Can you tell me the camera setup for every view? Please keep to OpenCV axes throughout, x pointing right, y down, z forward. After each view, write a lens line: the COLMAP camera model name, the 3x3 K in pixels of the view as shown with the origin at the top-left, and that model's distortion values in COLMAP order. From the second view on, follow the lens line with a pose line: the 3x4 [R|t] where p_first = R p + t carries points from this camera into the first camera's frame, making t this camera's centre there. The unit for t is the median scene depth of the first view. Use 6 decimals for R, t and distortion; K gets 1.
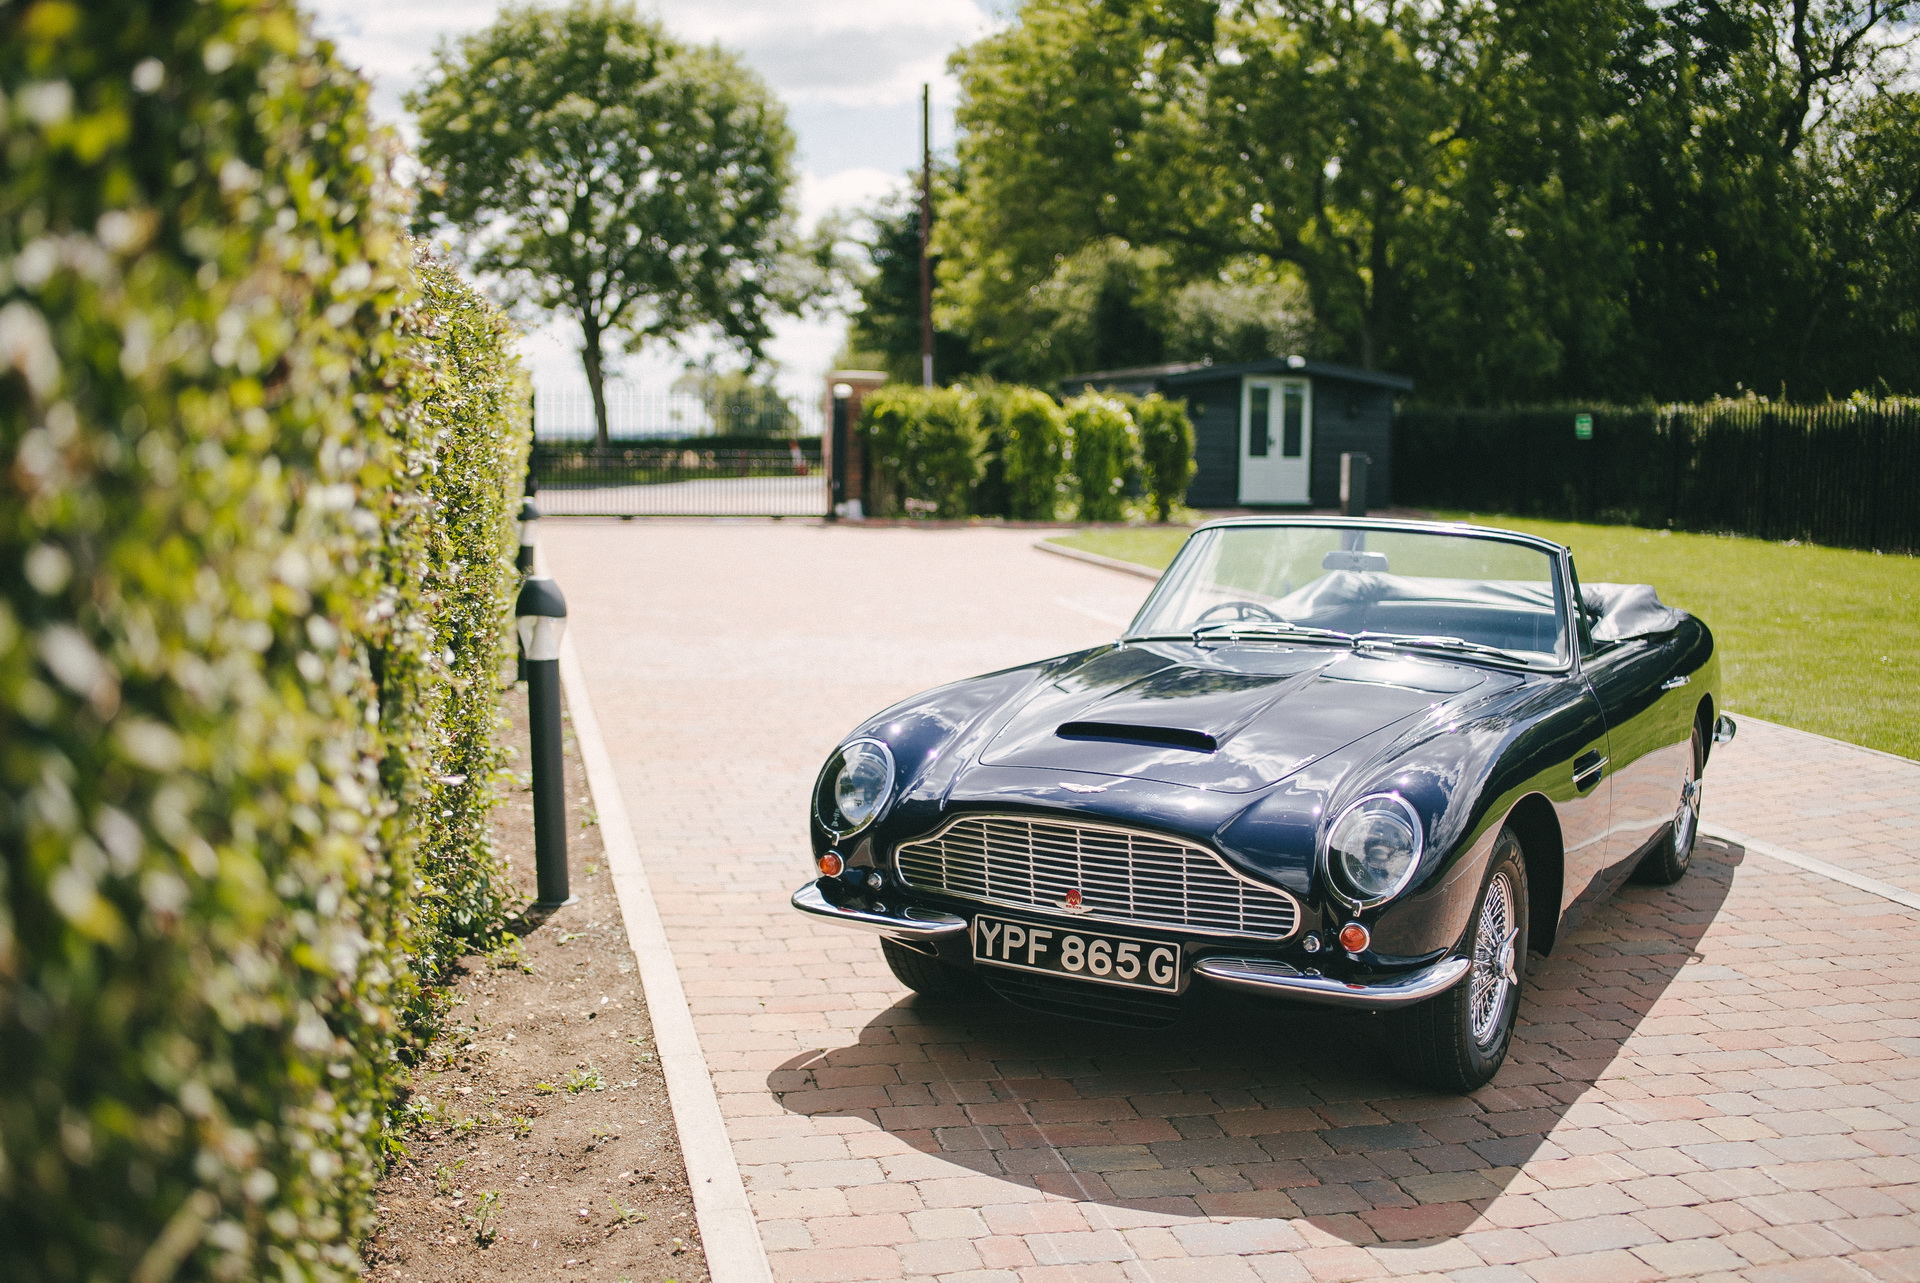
lens RADIAL K [[1938.2, 0, 967.5], [0, 1938.2, 650.6], [0, 0, 1]] dist [-0.107495, 0.000000]
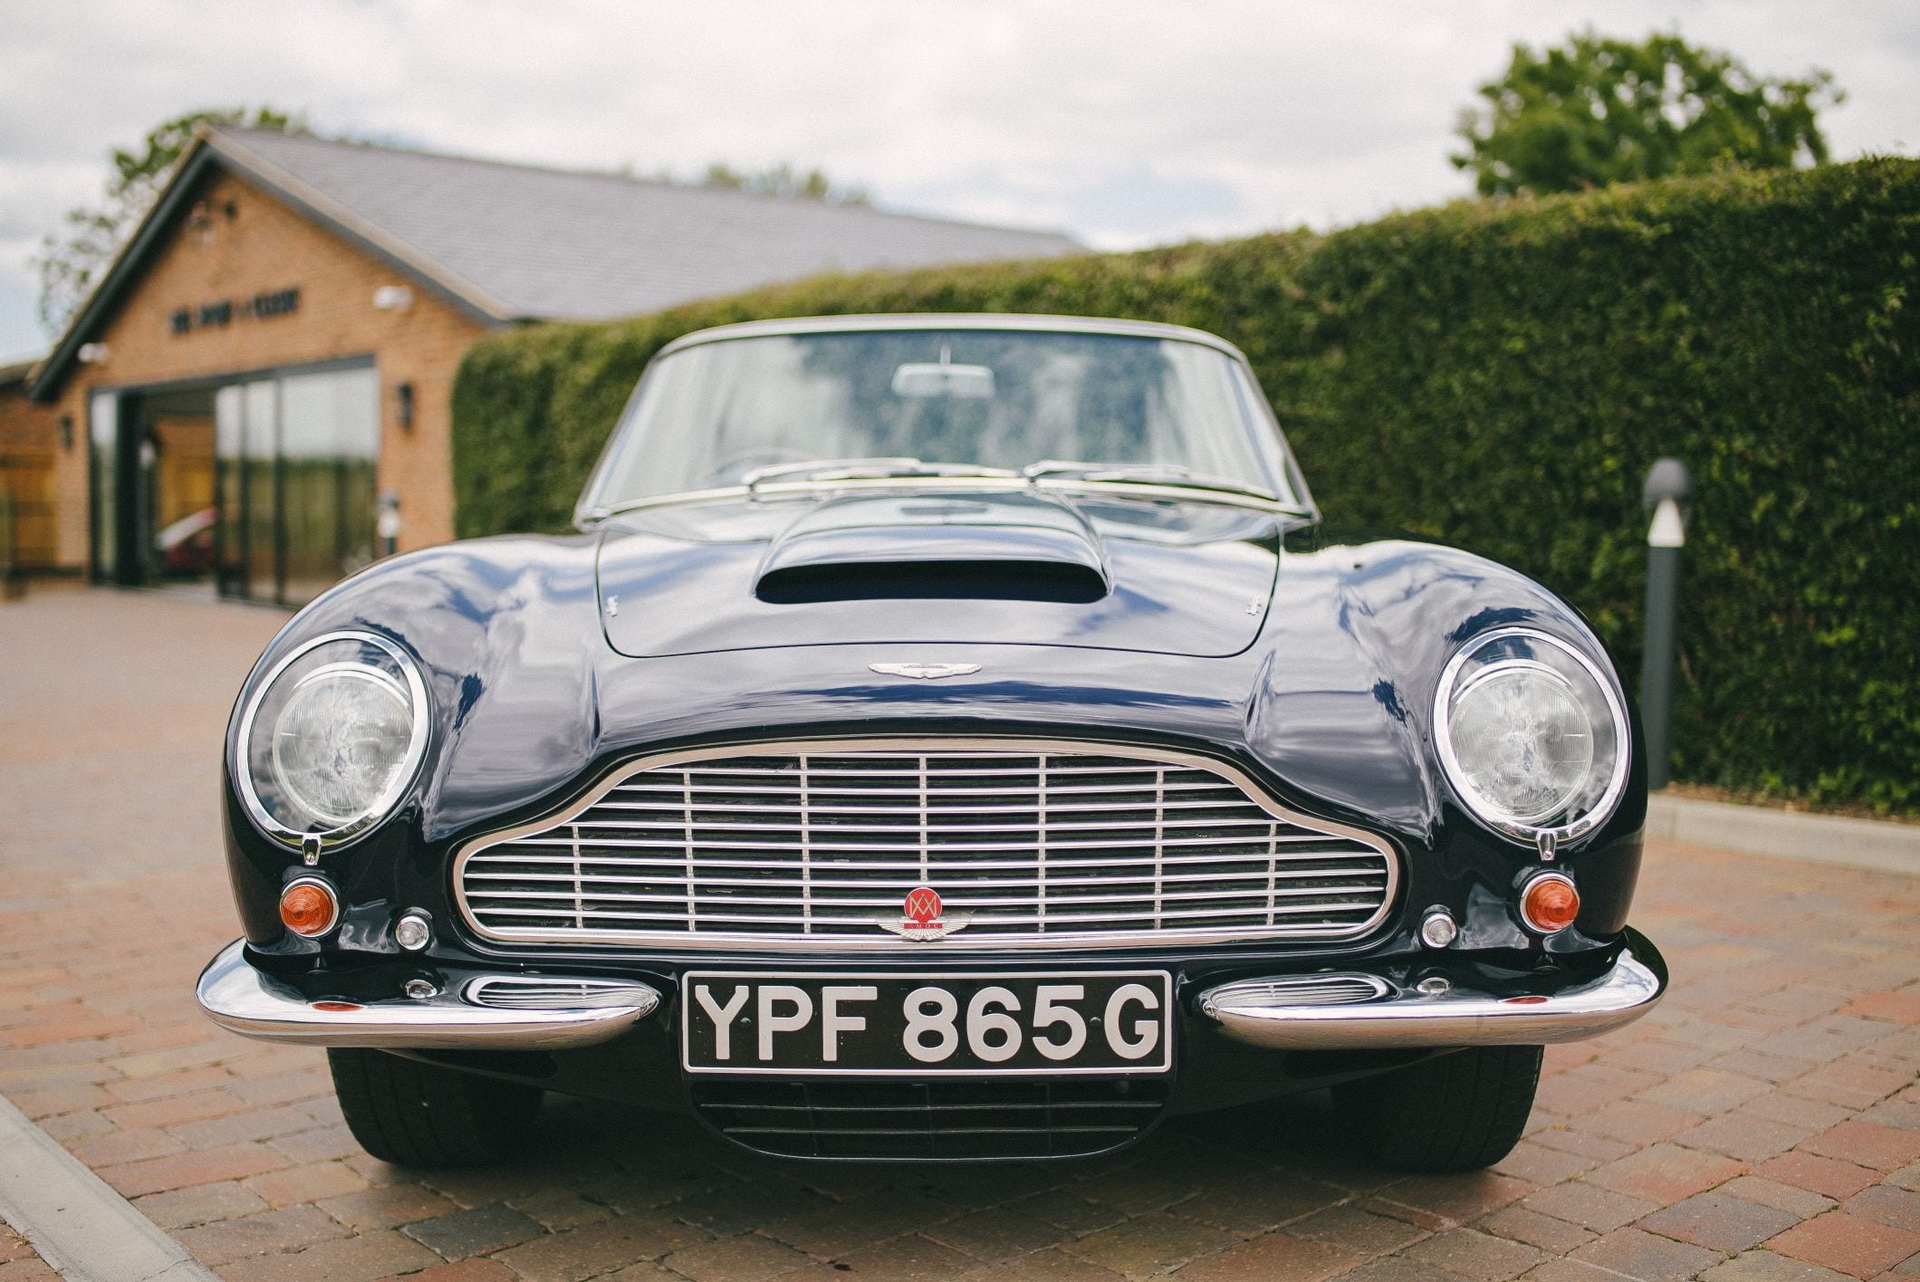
lens RADIAL K [[1880.1, 0, 965.2], [0, 1880.1, 639.0], [0, 0, 1]] dist [-0.085018, 0.000000]
pose [[0.867363, -0.052300, 0.494920, -0.110430], [0.068818, 0.997513, -0.015196, 0.050044], [-0.492894, 0.047240, 0.868806, 0.420294]]
